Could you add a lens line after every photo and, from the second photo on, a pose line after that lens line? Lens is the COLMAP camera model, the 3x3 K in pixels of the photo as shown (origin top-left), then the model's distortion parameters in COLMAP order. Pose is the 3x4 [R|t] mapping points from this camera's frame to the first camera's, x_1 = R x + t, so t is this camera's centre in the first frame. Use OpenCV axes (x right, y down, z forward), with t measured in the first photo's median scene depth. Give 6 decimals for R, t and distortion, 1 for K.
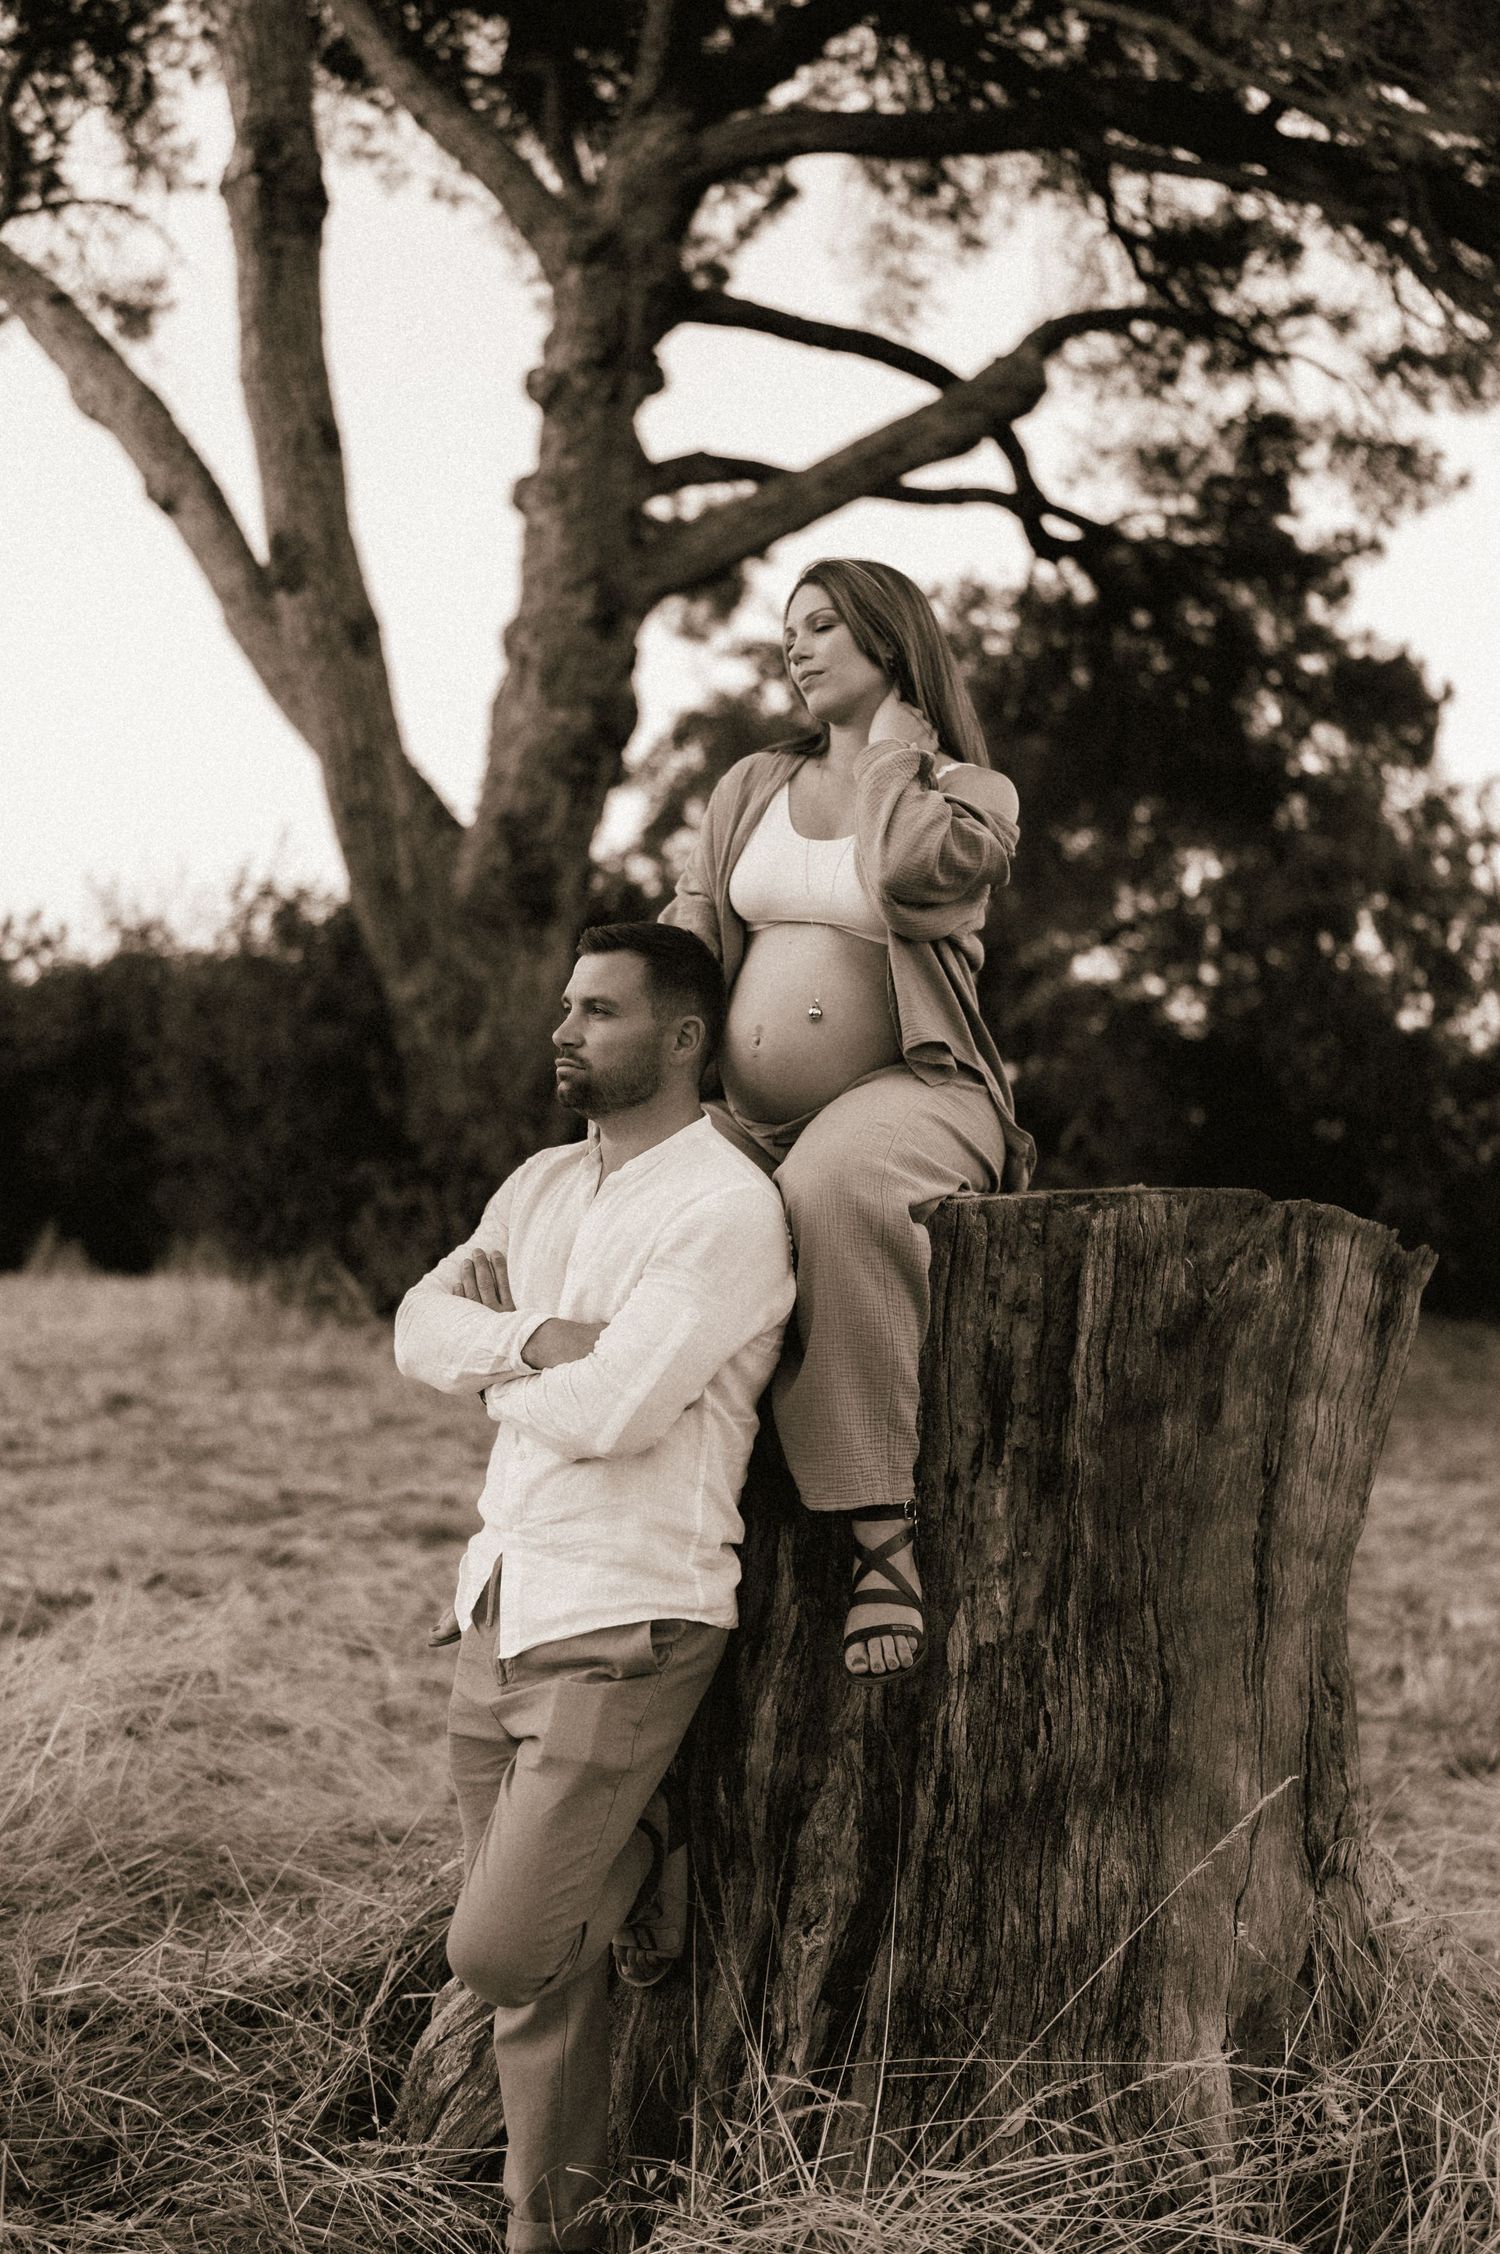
lens RADIAL K [[2191.8, 0, 755.0], [0, 2191.8, 1138.0], [0, 0, 1]] dist [-0.011859, 0.000000]
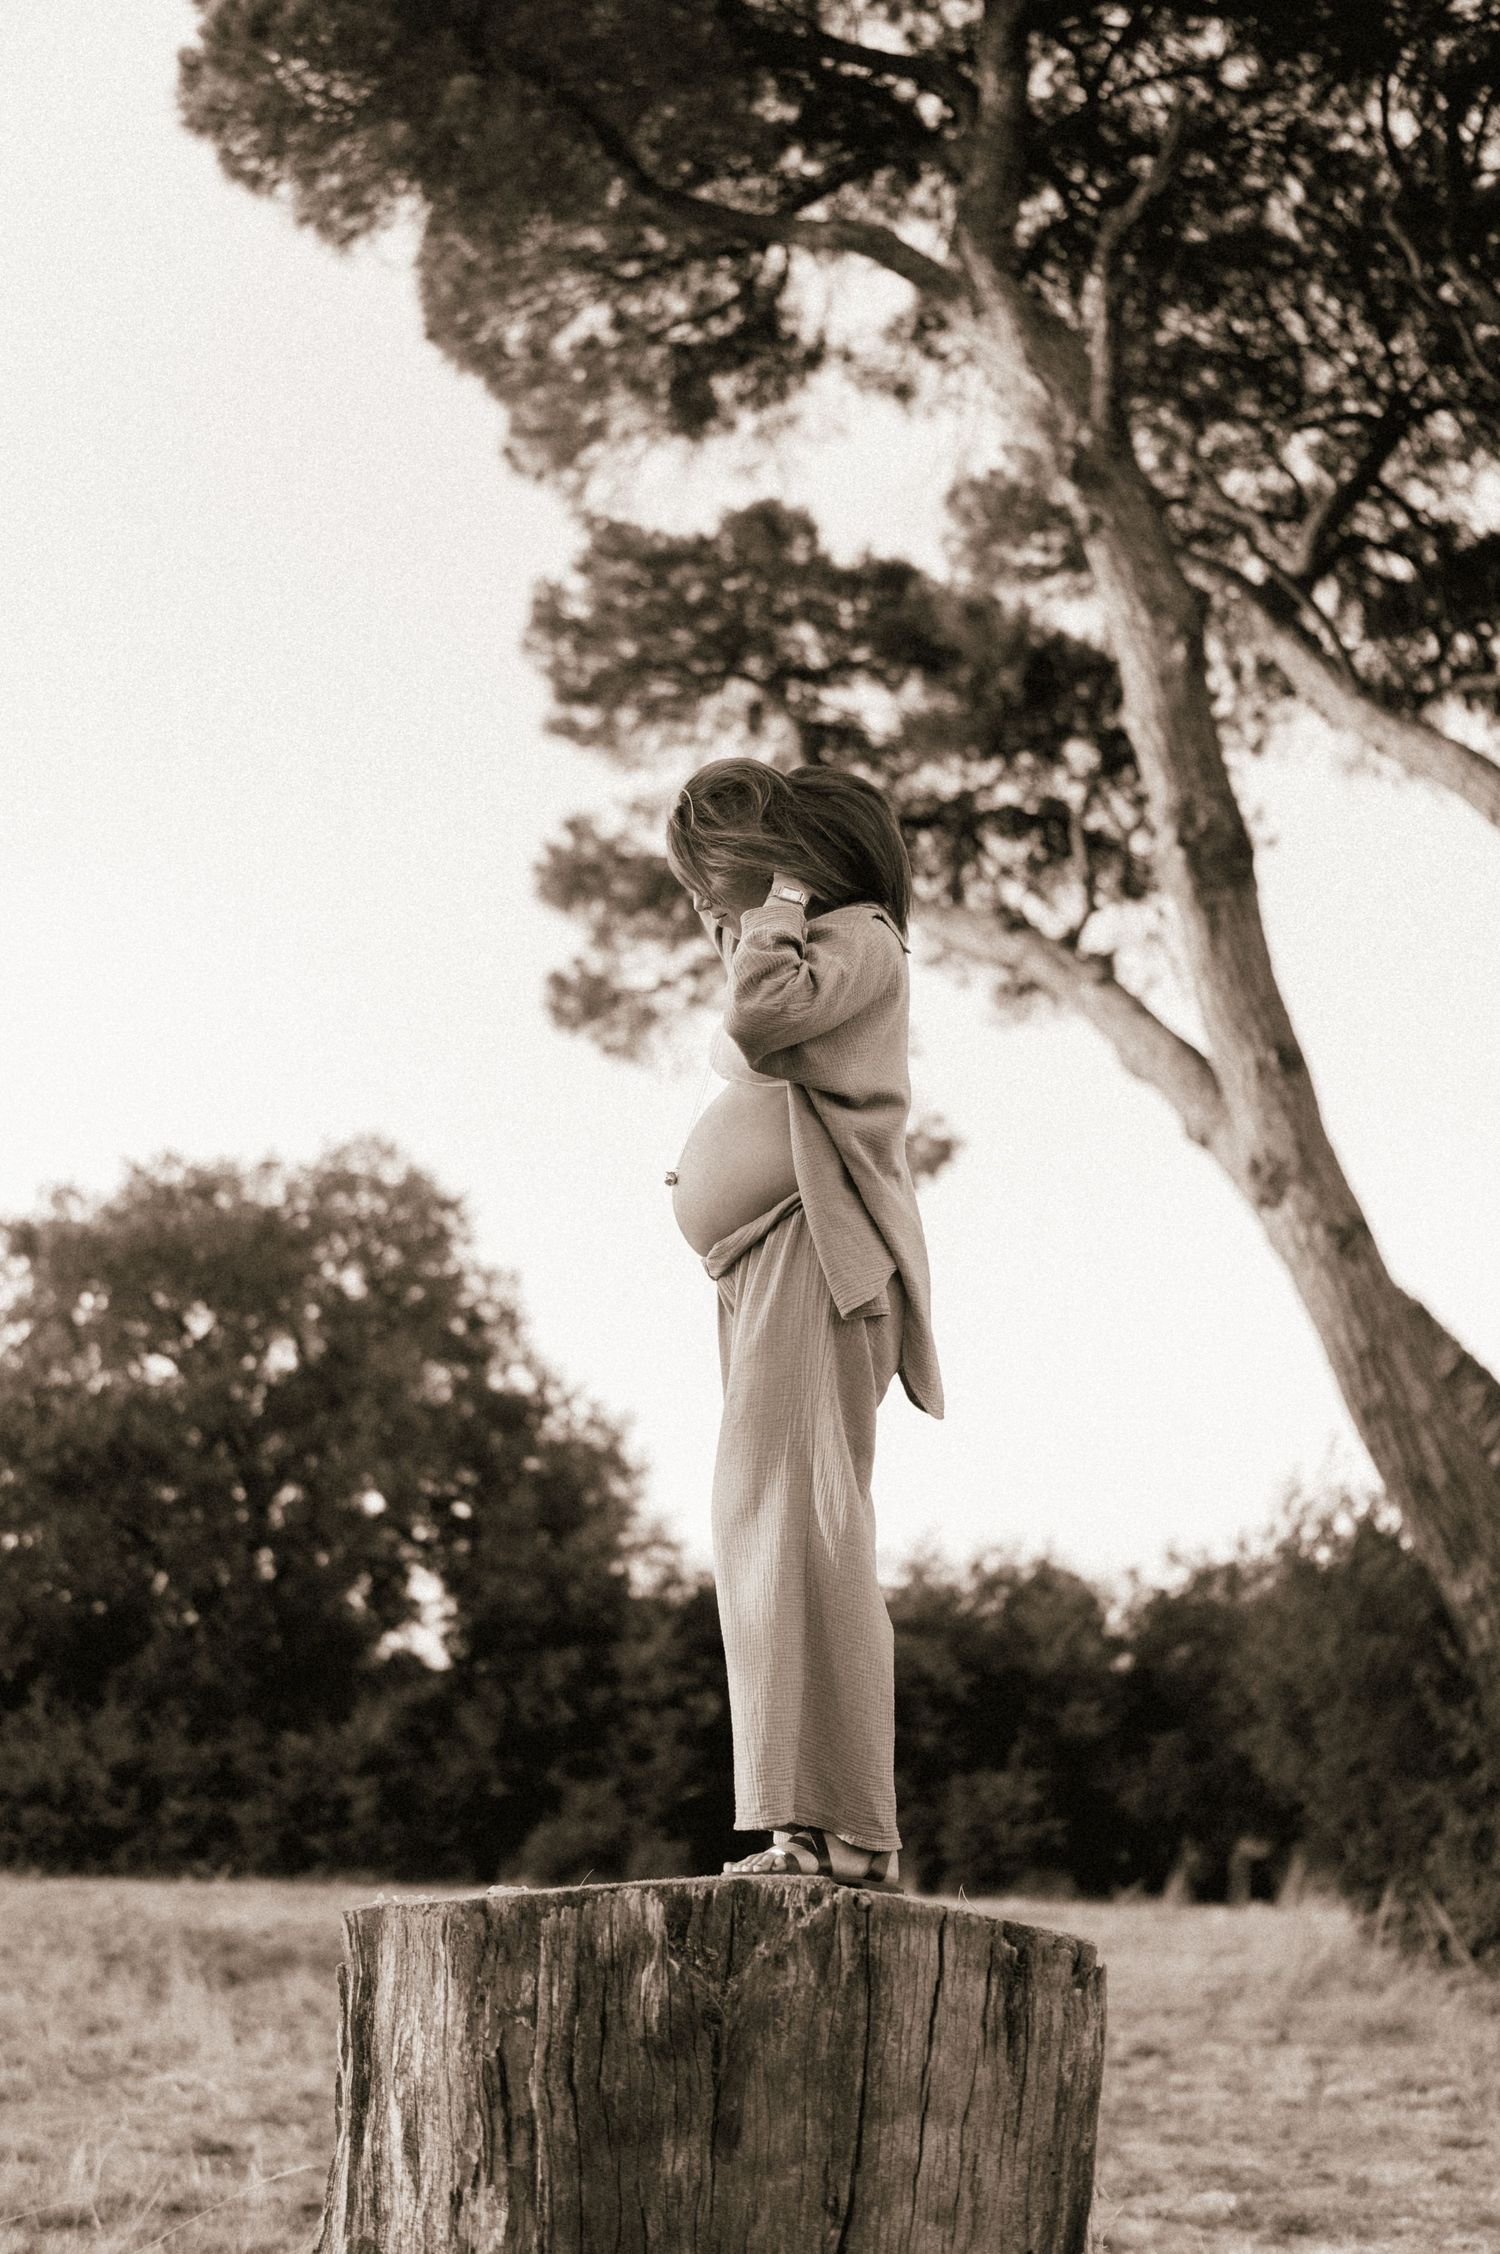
lens RADIAL K [[2191.8, 0, 757.8], [0, 2191.8, 1129.7], [0, 0, 1]] dist [-0.011859, 0.000000]
pose [[0.840048, -0.189661, -0.508279, 0.732700], [0.043678, 0.957503, -0.285097, -0.015906], [0.540751, 0.217294, 0.812633, 0.163970]]
